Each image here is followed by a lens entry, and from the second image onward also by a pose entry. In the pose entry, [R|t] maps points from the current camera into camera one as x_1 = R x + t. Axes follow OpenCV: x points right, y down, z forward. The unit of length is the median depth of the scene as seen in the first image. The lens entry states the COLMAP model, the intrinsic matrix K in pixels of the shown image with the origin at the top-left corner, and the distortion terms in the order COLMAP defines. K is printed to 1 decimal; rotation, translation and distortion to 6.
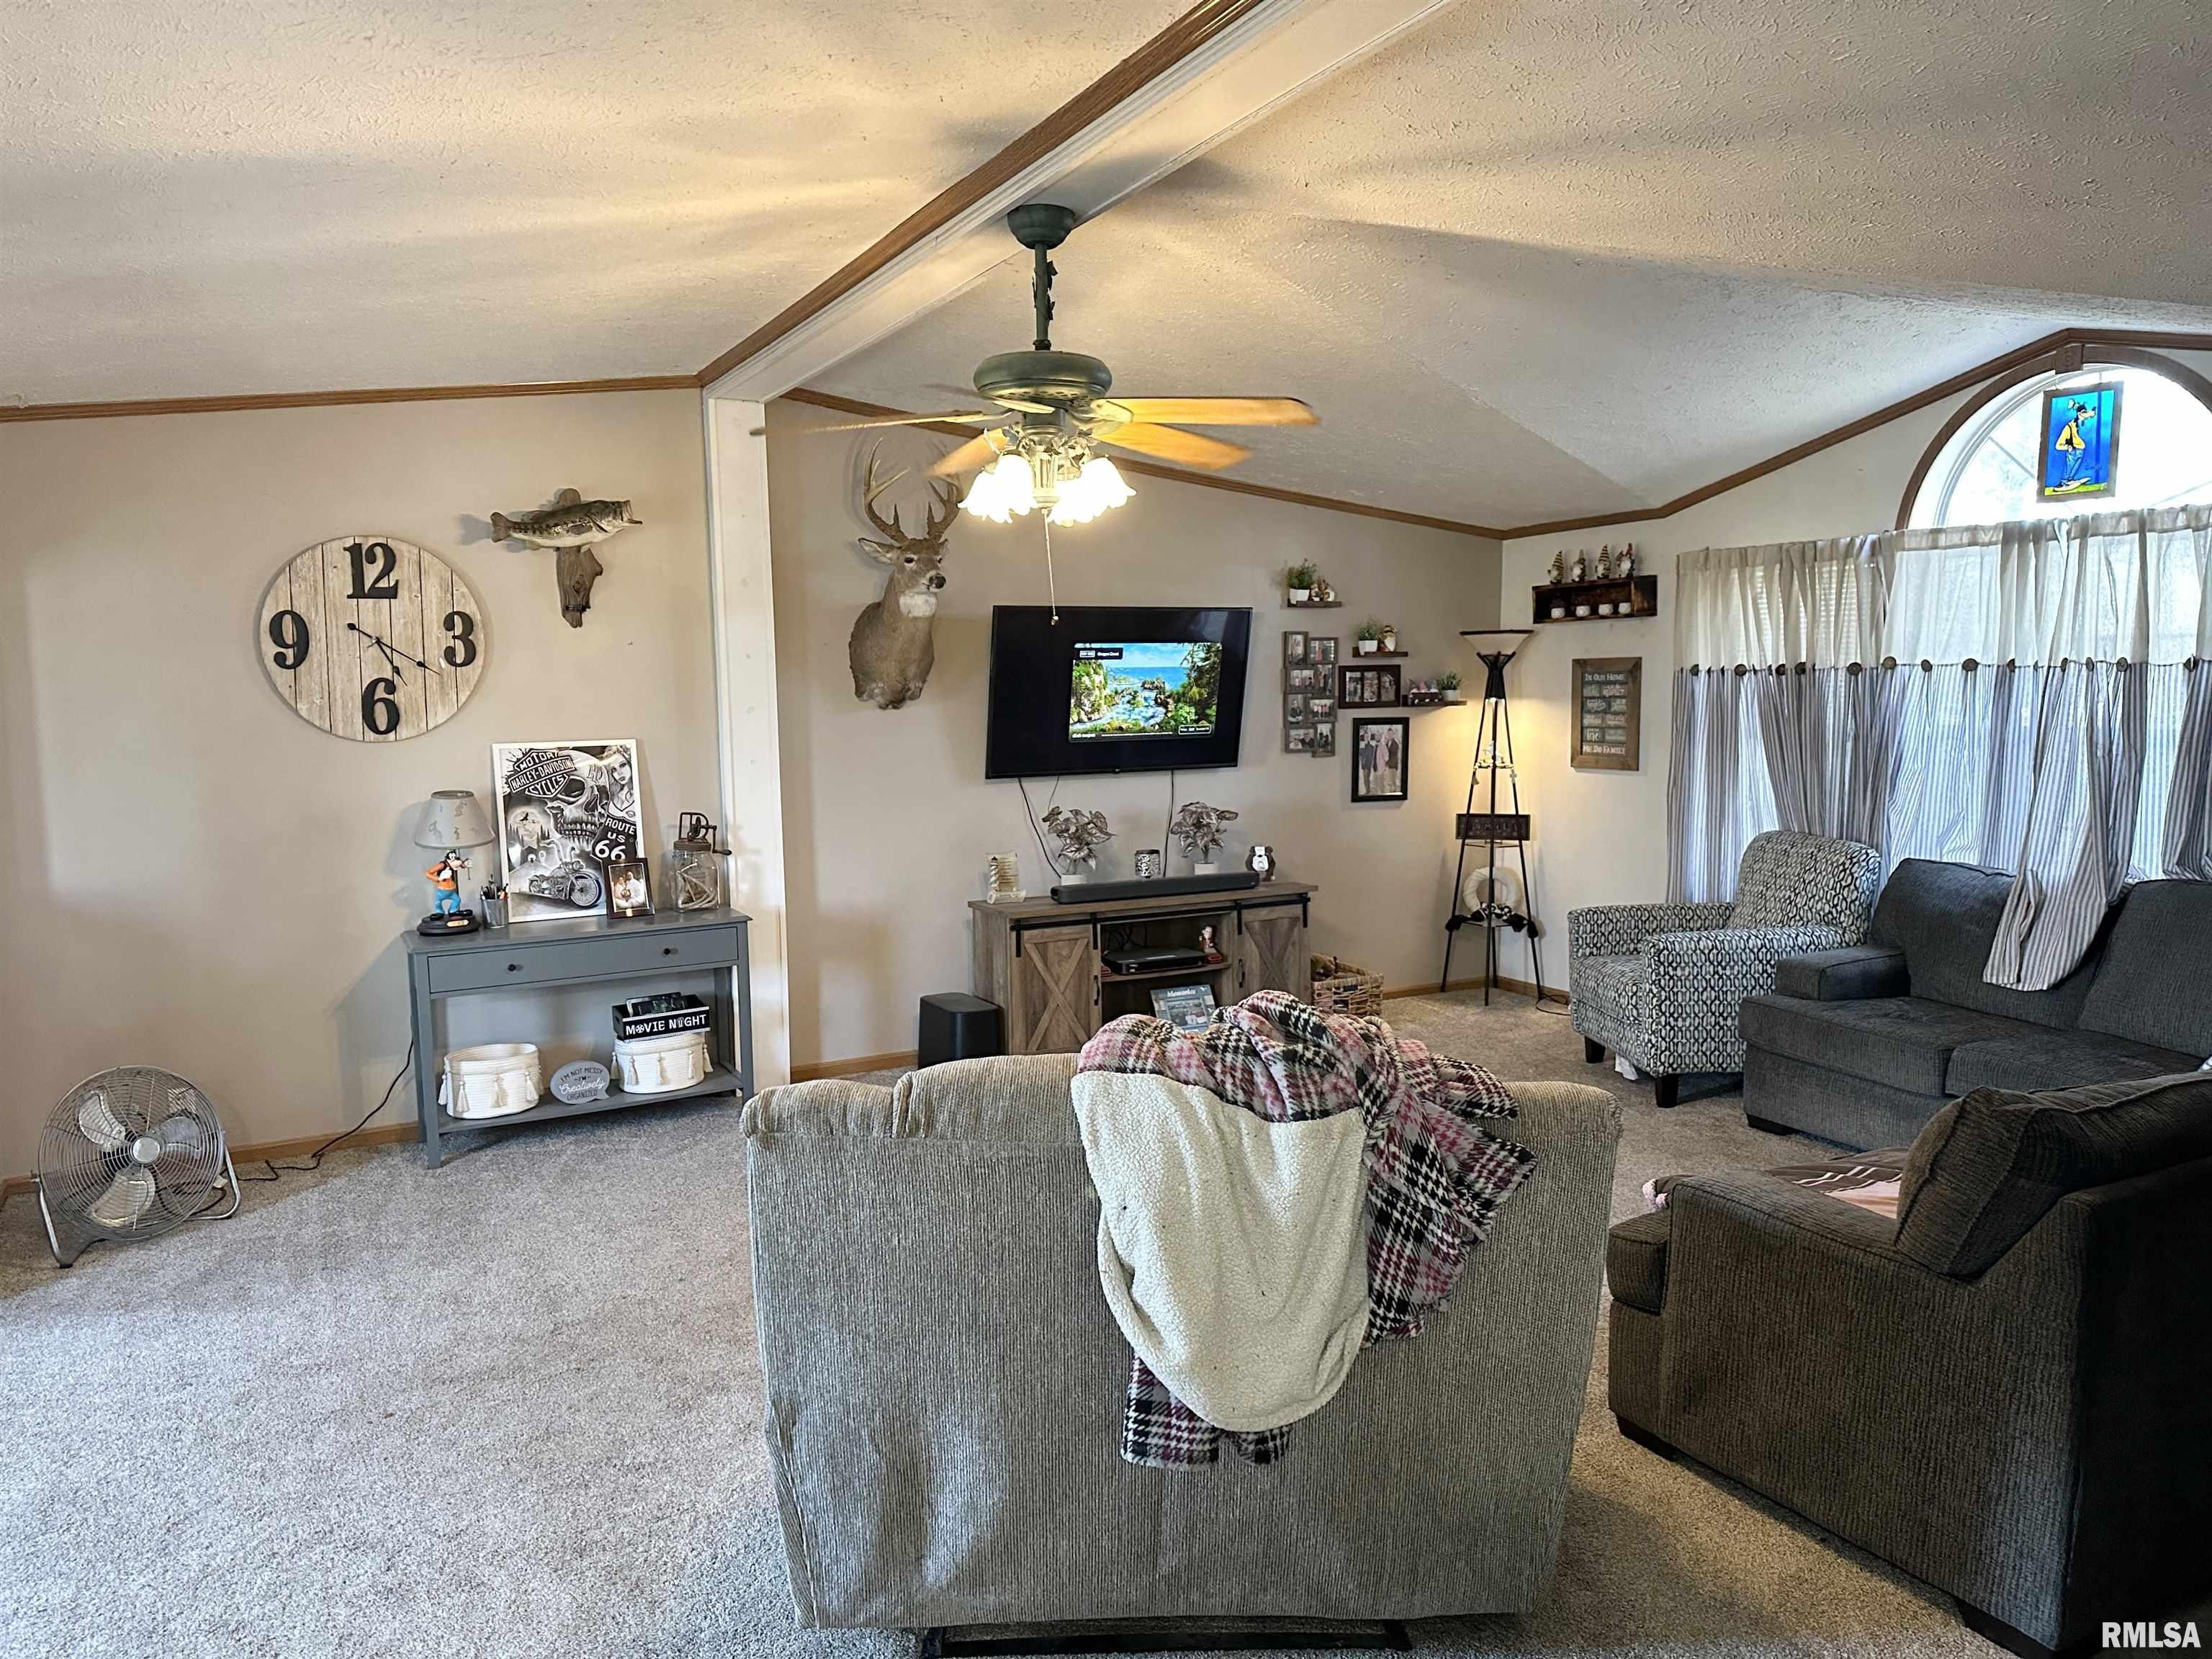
lens RADIAL K [[1562.0, 0, 1097.8], [0, 1562.0, 831.1], [0, 0, 1]] dist [0.091216, -0.108926]
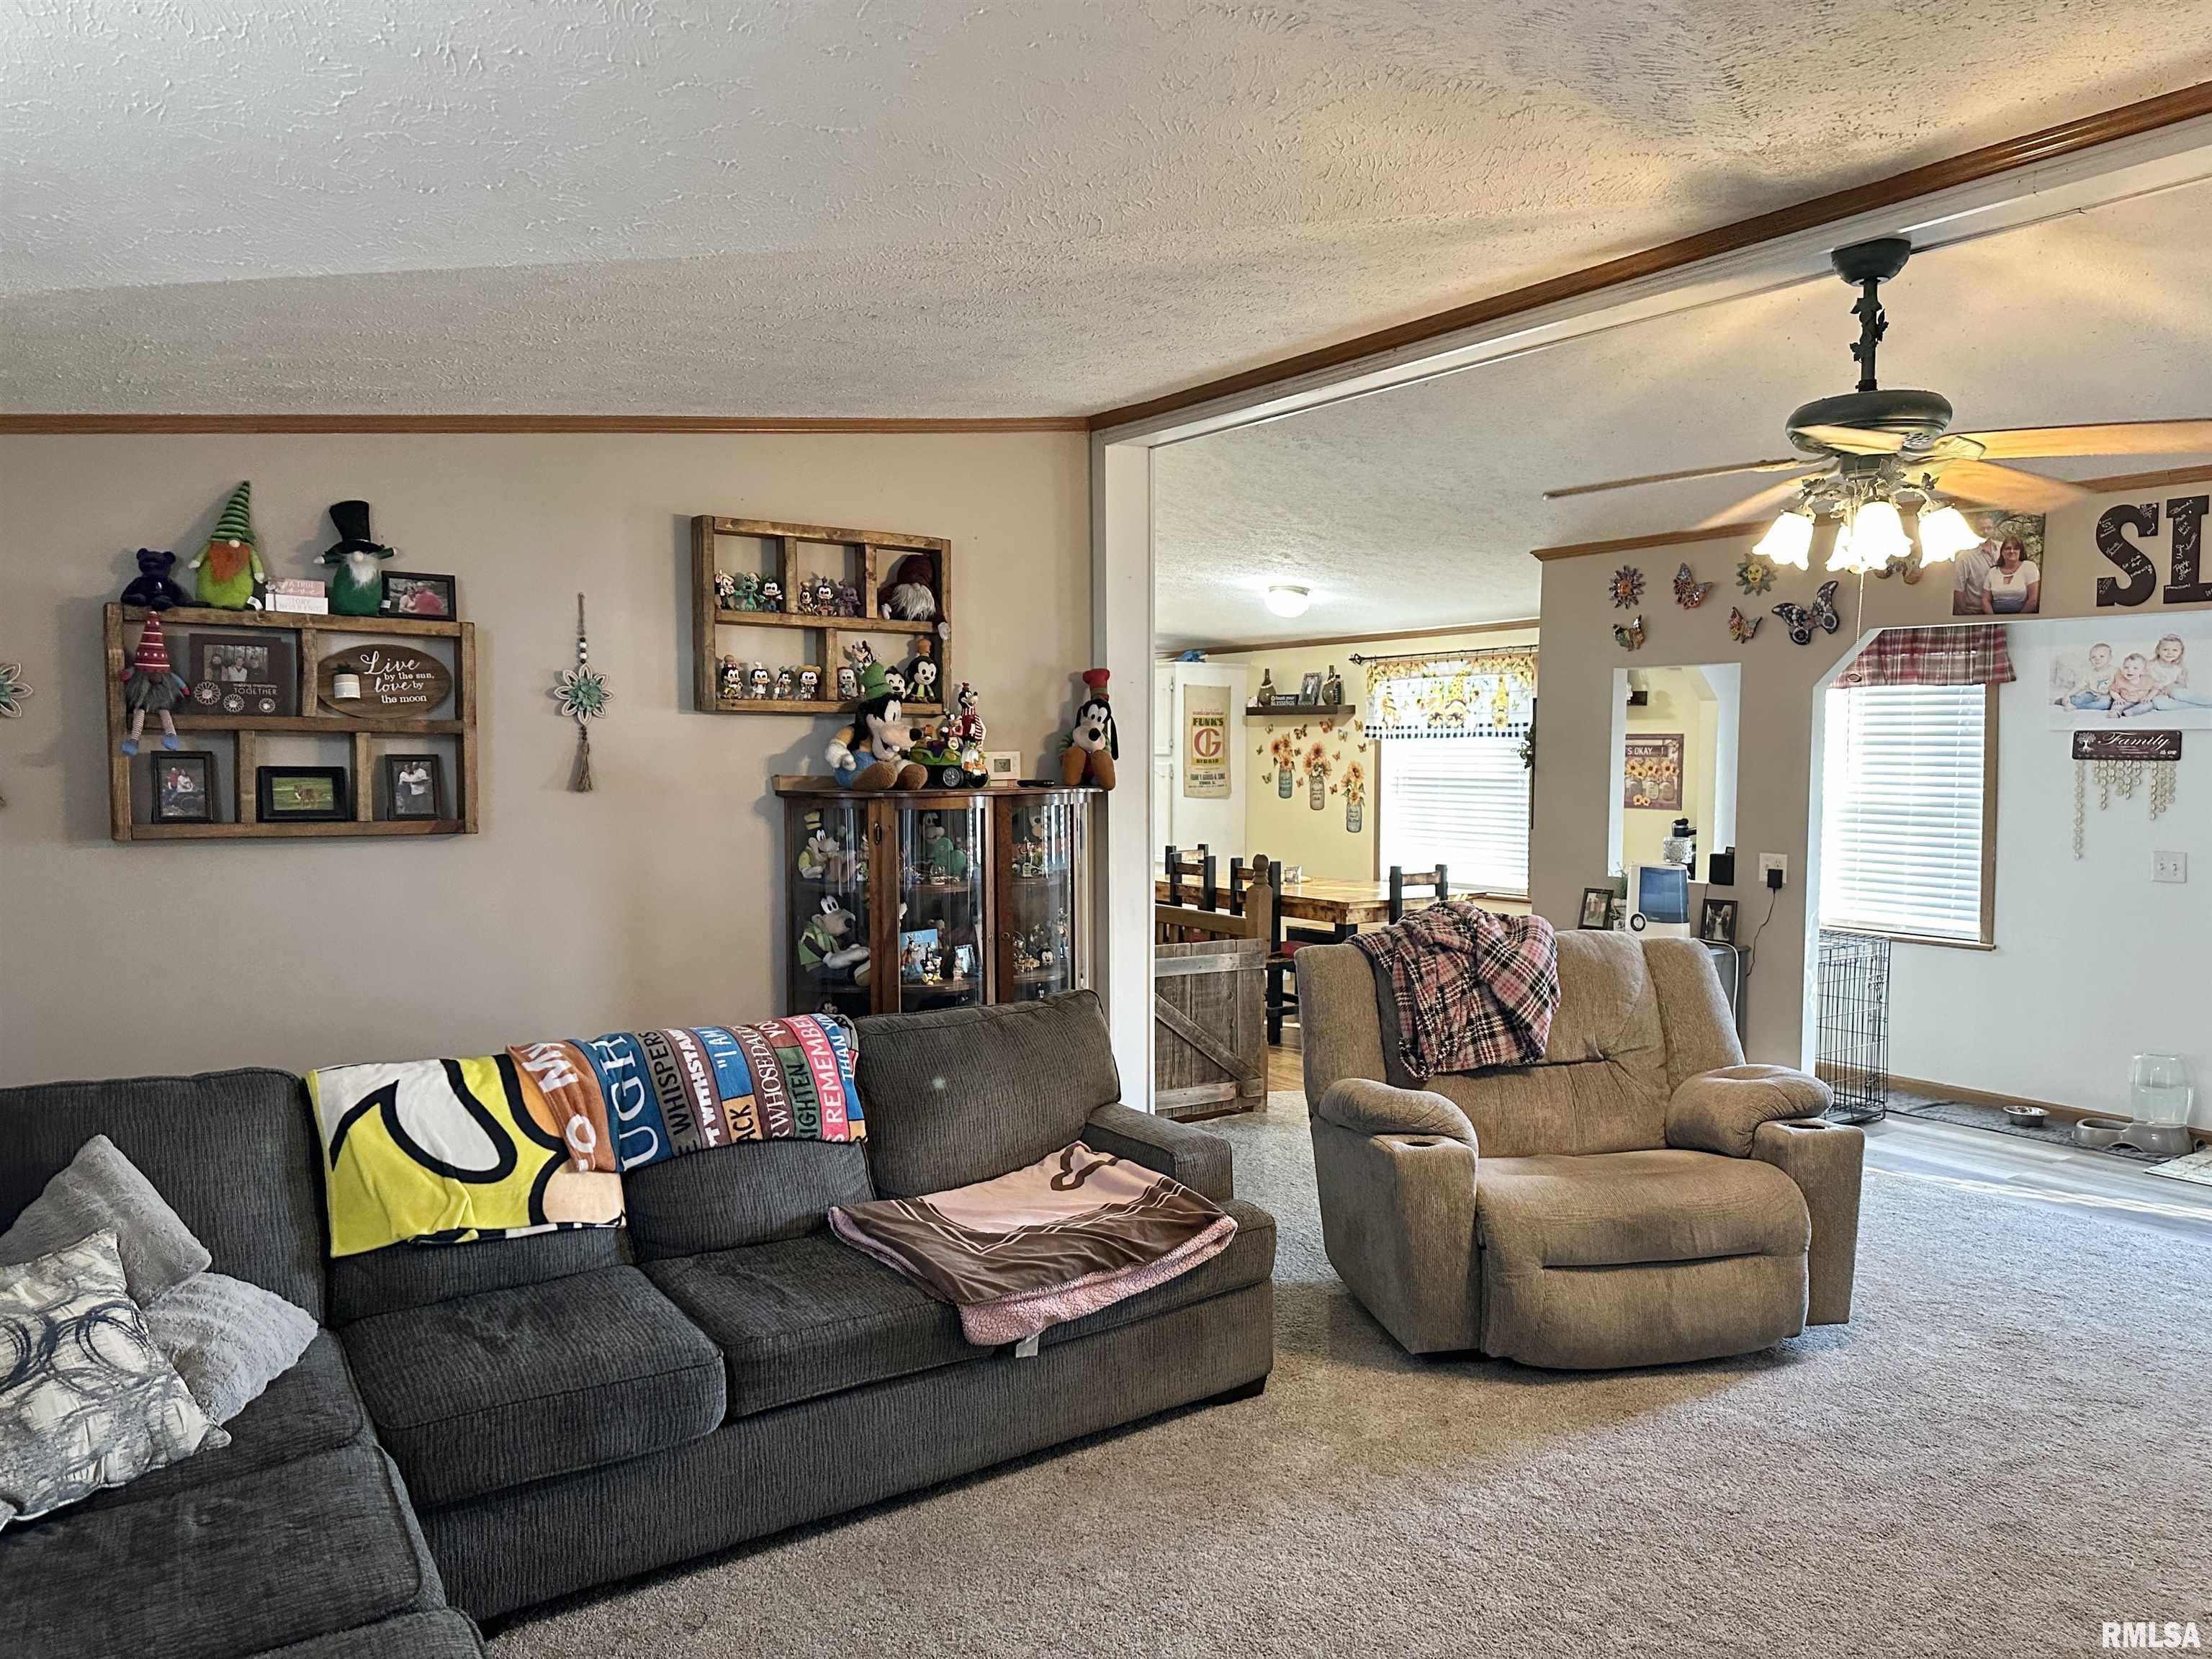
lens RADIAL K [[1562.0, 0, 1097.8], [0, 1562.0, 831.1], [0, 0, 1]] dist [0.091216, -0.108926]
pose [[-0.995285, 0.019002, -0.095118, 0.333584], [0.004675, 0.988881, 0.148634, -0.124911], [0.096885, 0.147489, -0.984307, 1.253427]]
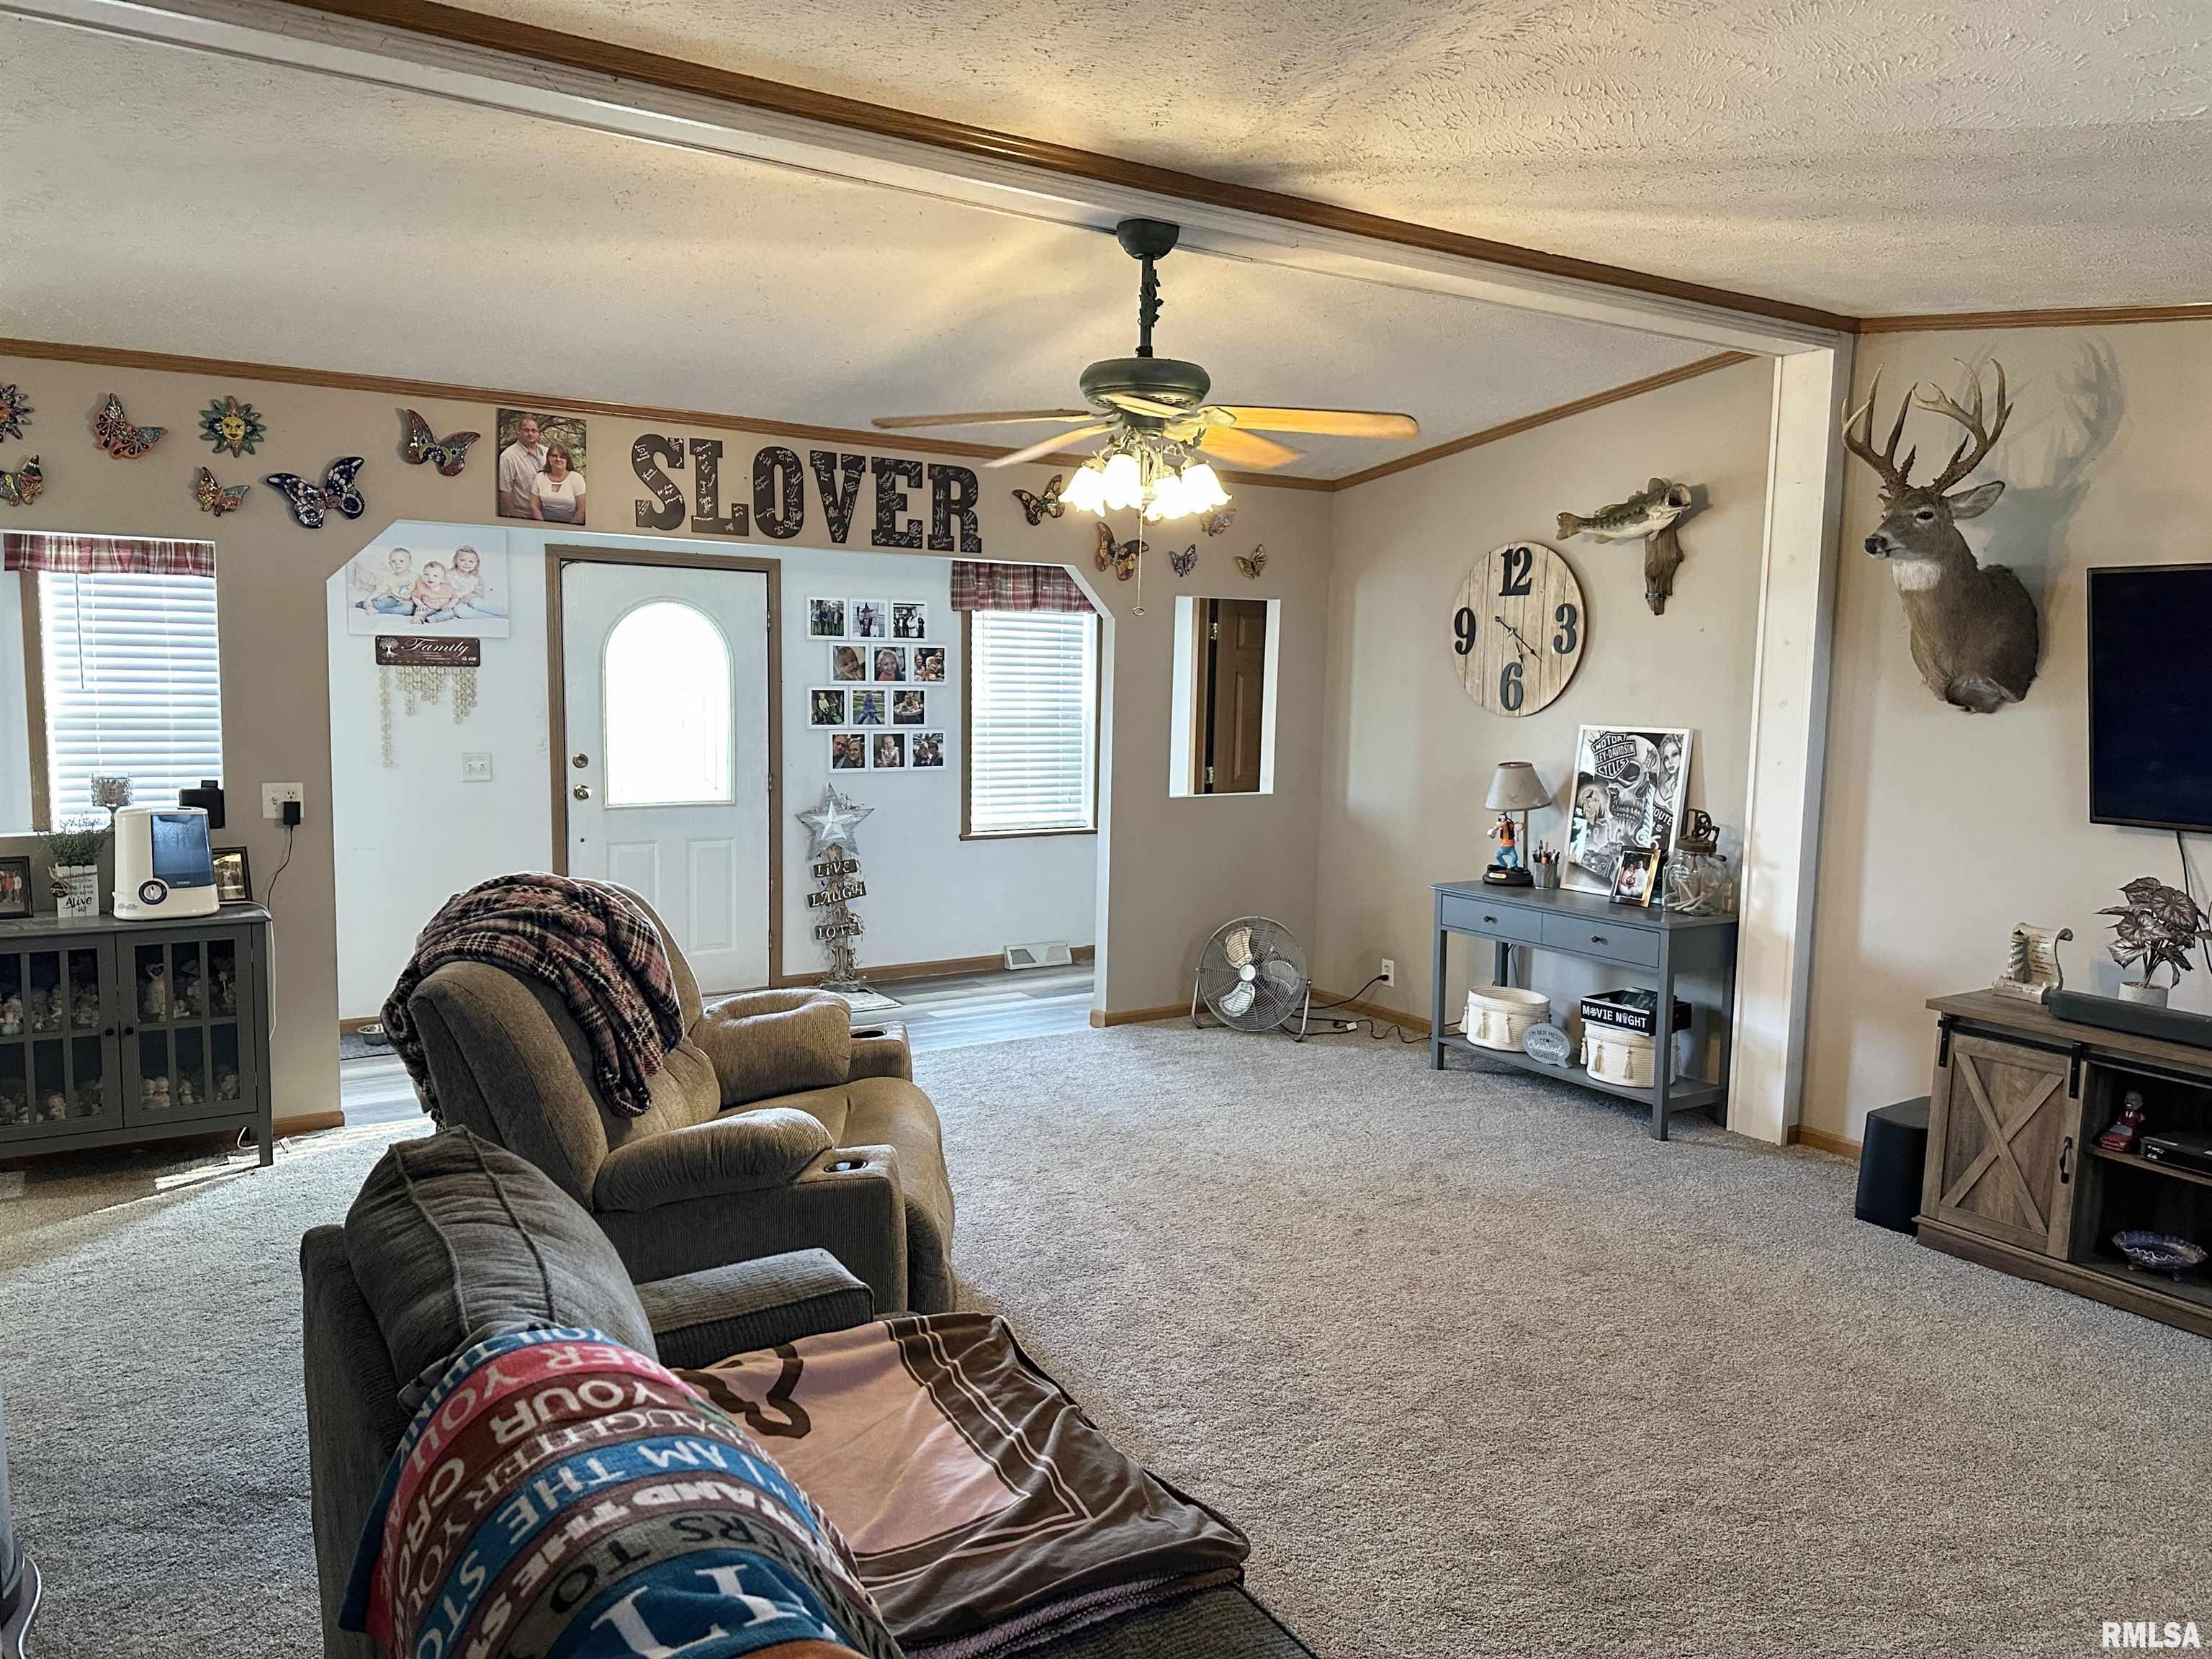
lens RADIAL K [[1562.0, 0, 1097.8], [0, 1562.0, 831.1], [0, 0, 1]] dist [0.091216, -0.108926]
pose [[0.054048, 0.123518, -0.990869, 0.685947], [-0.111935, 0.986815, 0.116906, -0.072470], [0.992245, 0.104595, 0.067161, 0.606909]]
